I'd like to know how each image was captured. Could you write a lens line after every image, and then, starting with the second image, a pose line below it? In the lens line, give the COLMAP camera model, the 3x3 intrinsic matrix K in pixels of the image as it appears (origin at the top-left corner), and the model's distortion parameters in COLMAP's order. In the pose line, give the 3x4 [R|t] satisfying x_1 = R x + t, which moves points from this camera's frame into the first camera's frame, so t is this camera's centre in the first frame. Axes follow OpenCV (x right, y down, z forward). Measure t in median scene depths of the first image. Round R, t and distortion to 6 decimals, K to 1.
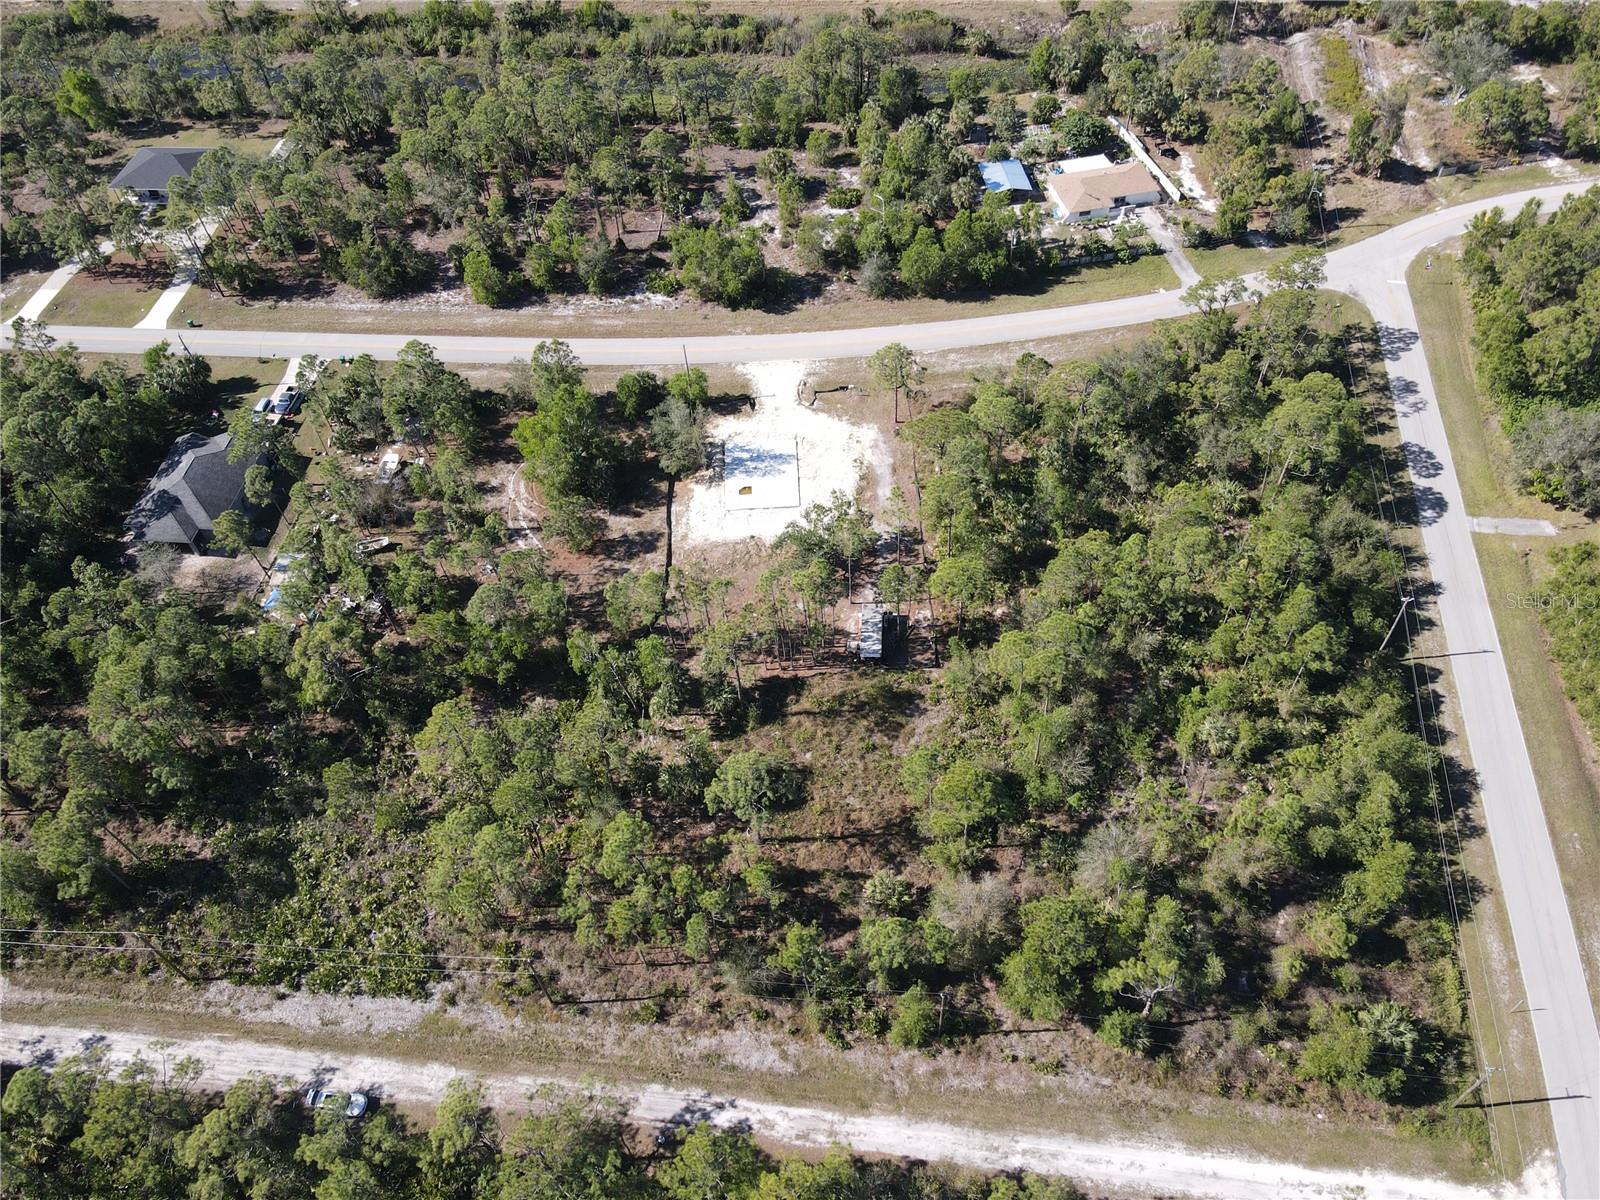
lens RADIAL K [[1173.7, 0, 798.6], [0, 1173.7, 599.8], [0, 0, 1]] dist [0.001442, 0.028354]
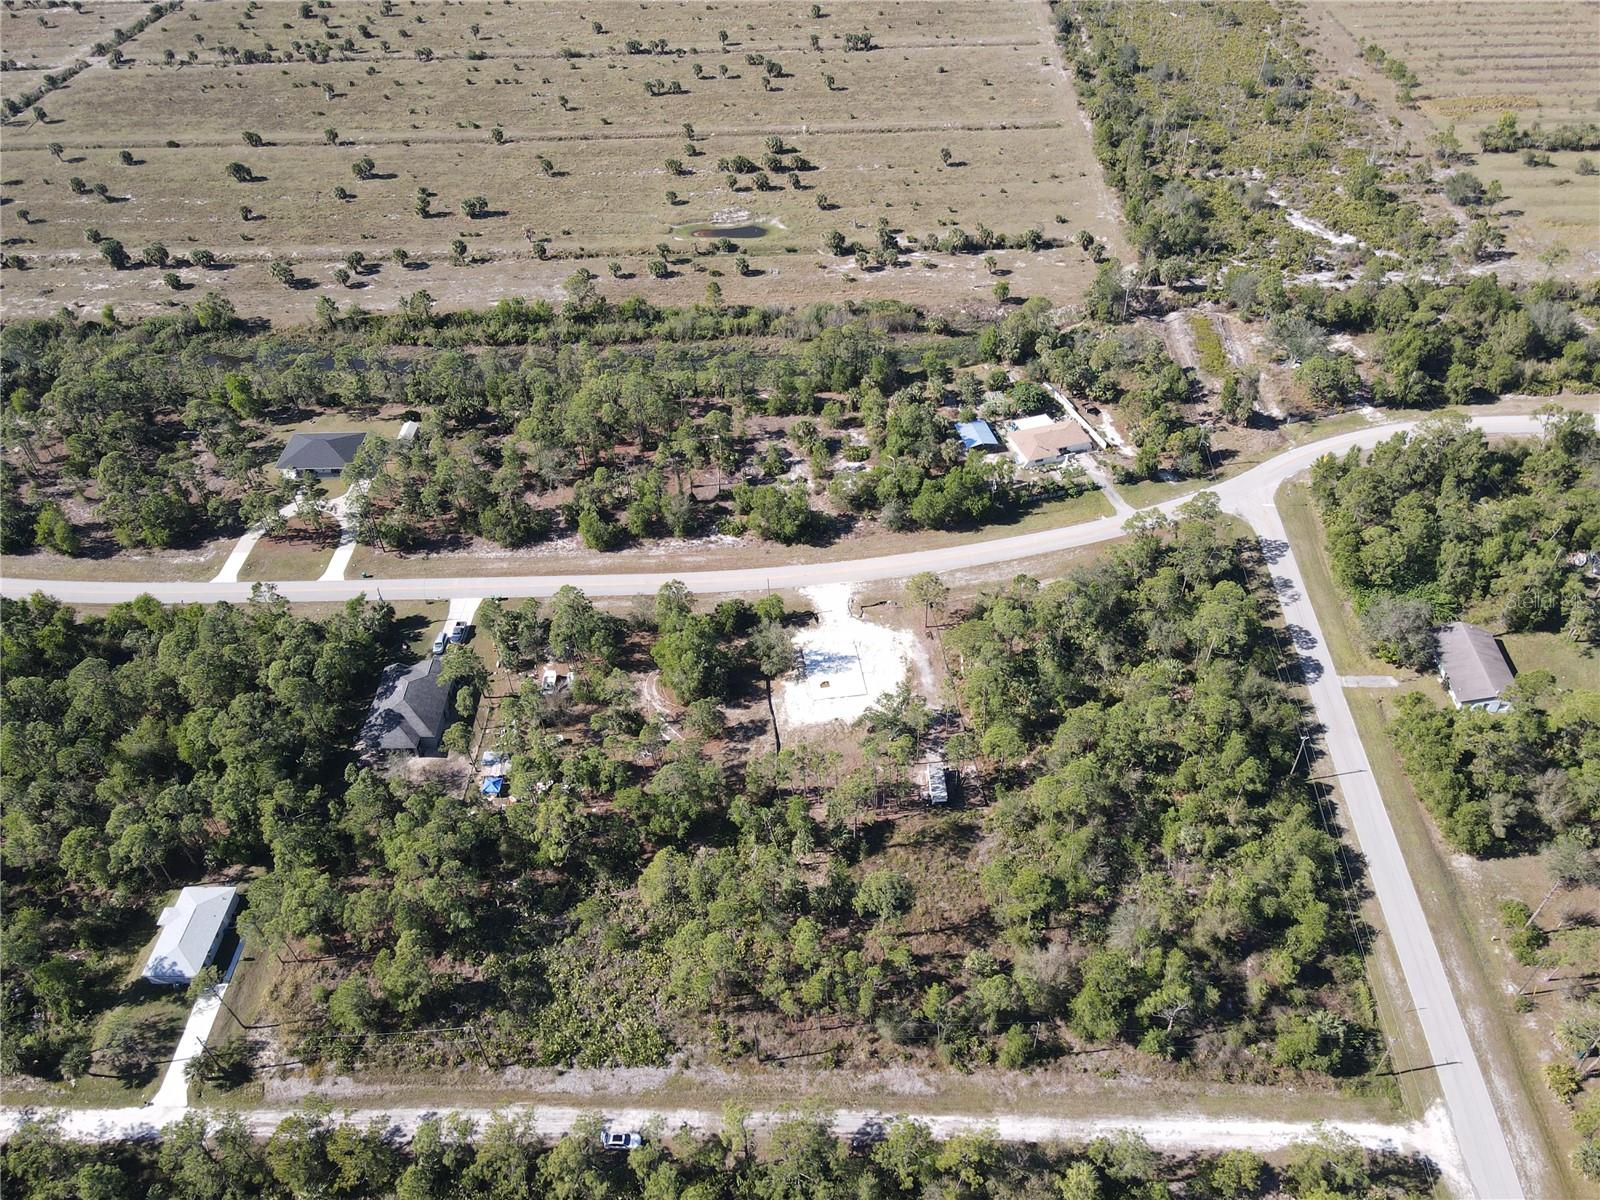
lens RADIAL K [[1175.5, 0, 800.0], [0, 1175.5, 600.0], [0, 0, 1]] dist [-0.011452, 0.063077]
pose [[0.995340, -0.048920, 0.083100, -0.219628], [0.059974, 0.988862, -0.136218, -0.008217], [-0.075511, 0.140567, 0.987187, -0.418530]]
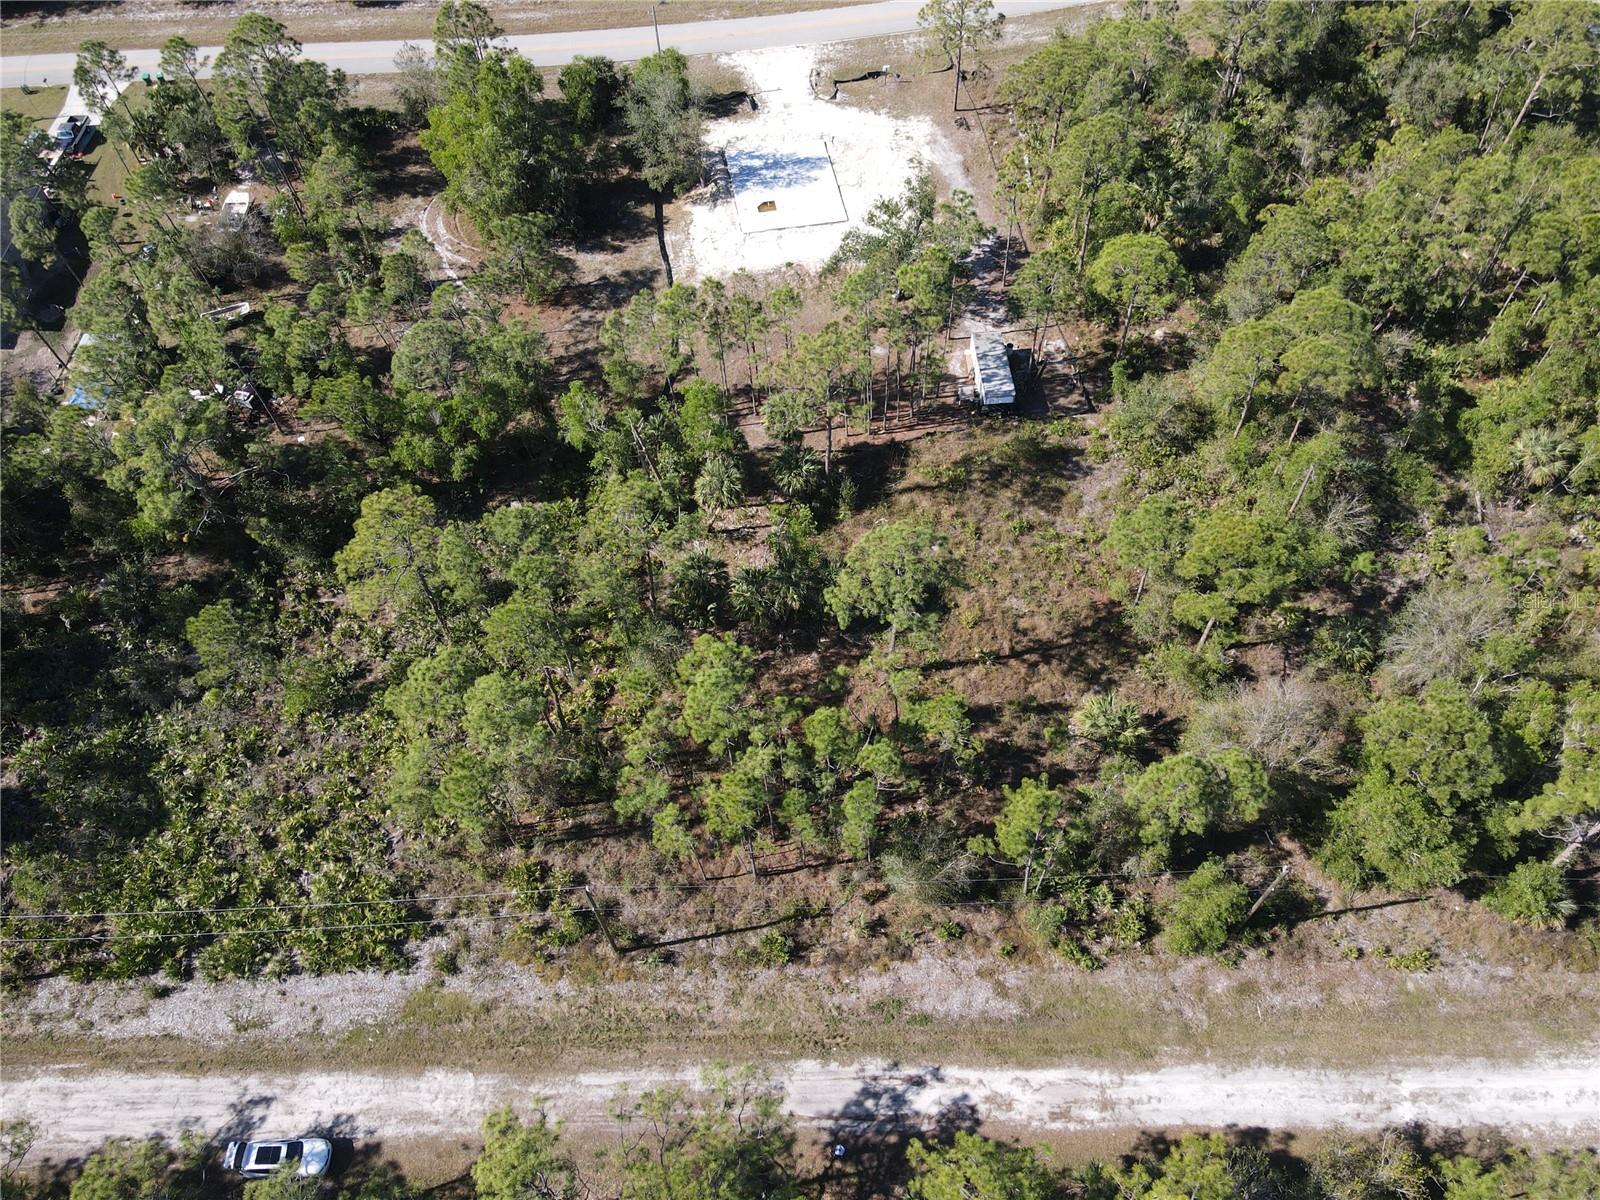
lens RADIAL K [[1173.7, 0, 798.6], [0, 1173.7, 599.8], [0, 0, 1]] dist [0.001442, 0.028354]
pose [[0.991914, -0.090641, 0.088826, -0.133550], [0.082926, 0.992751, 0.087003, 0.098699], [-0.096068, -0.078934, 0.992240, 0.340648]]
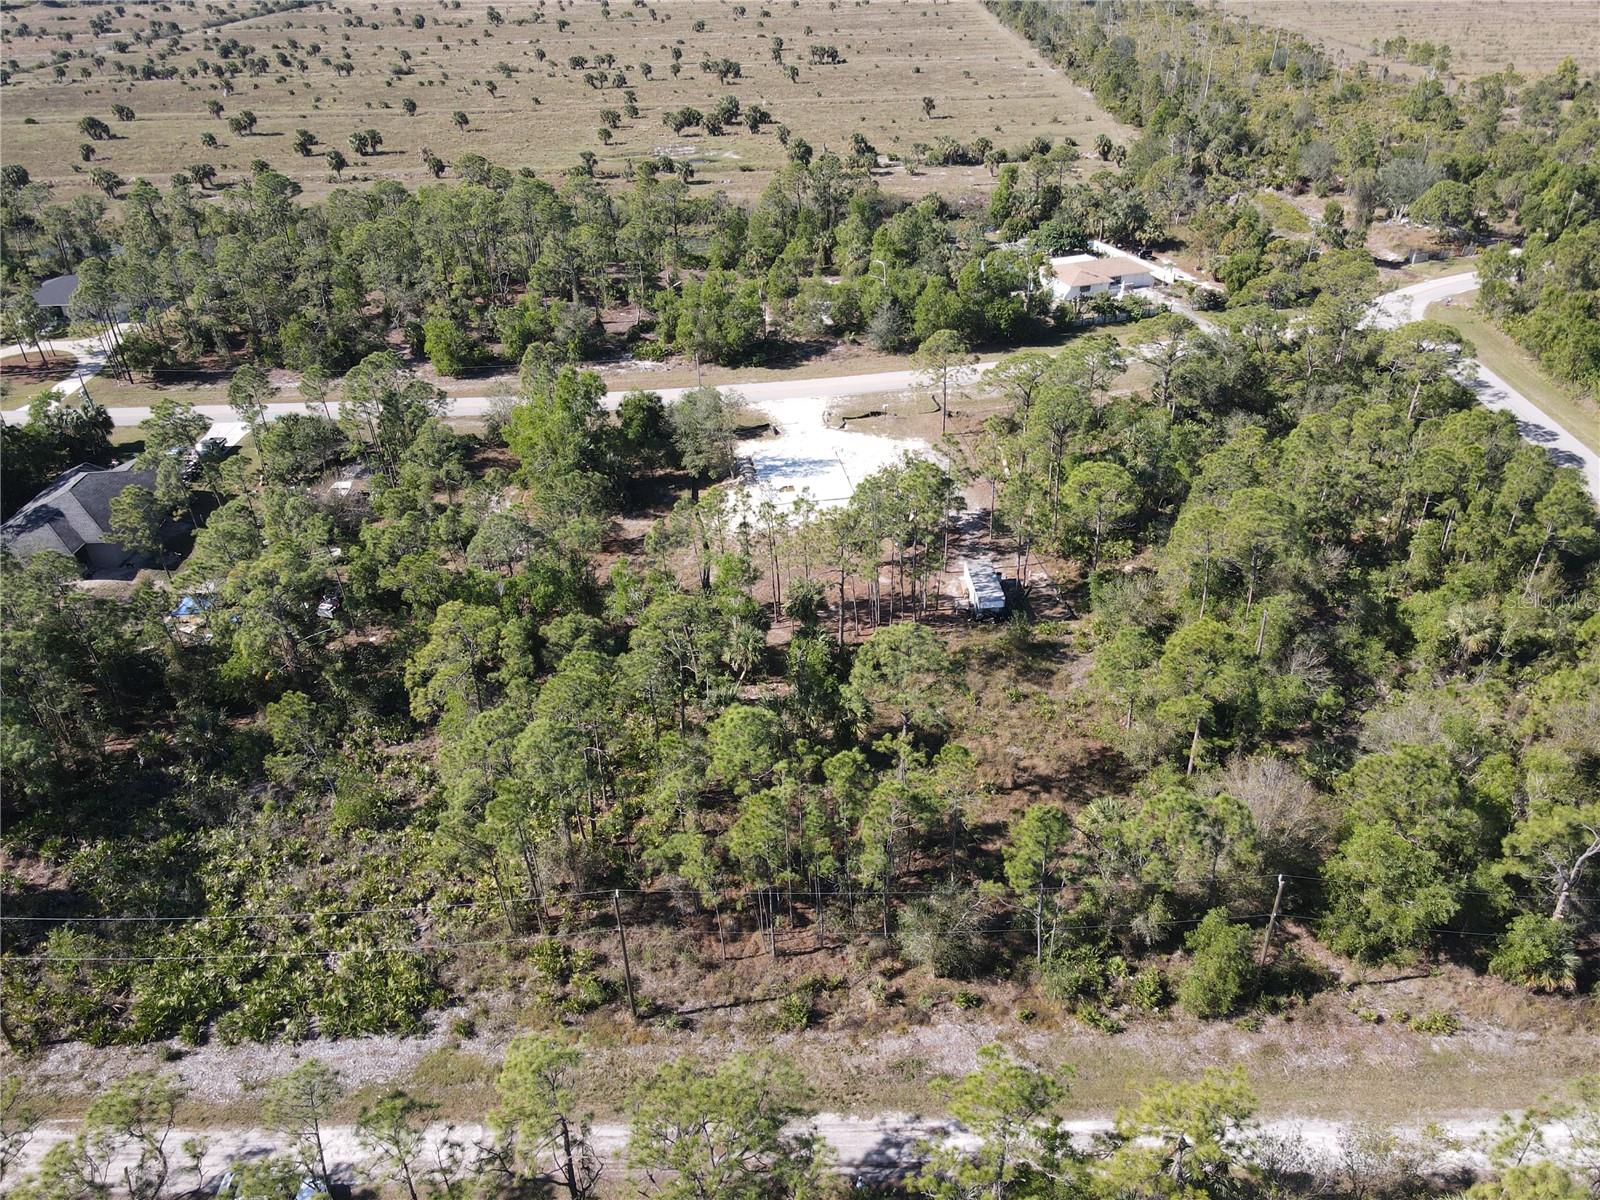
lens RADIAL K [[1173.7, 0, 798.6], [0, 1173.7, 599.8], [0, 0, 1]] dist [0.001442, 0.028354]
pose [[0.992908, -0.043831, 0.110514, -0.160045], [0.076968, 0.945451, -0.316540, 0.296530], [-0.090611, 0.322801, 0.942119, 0.293149]]
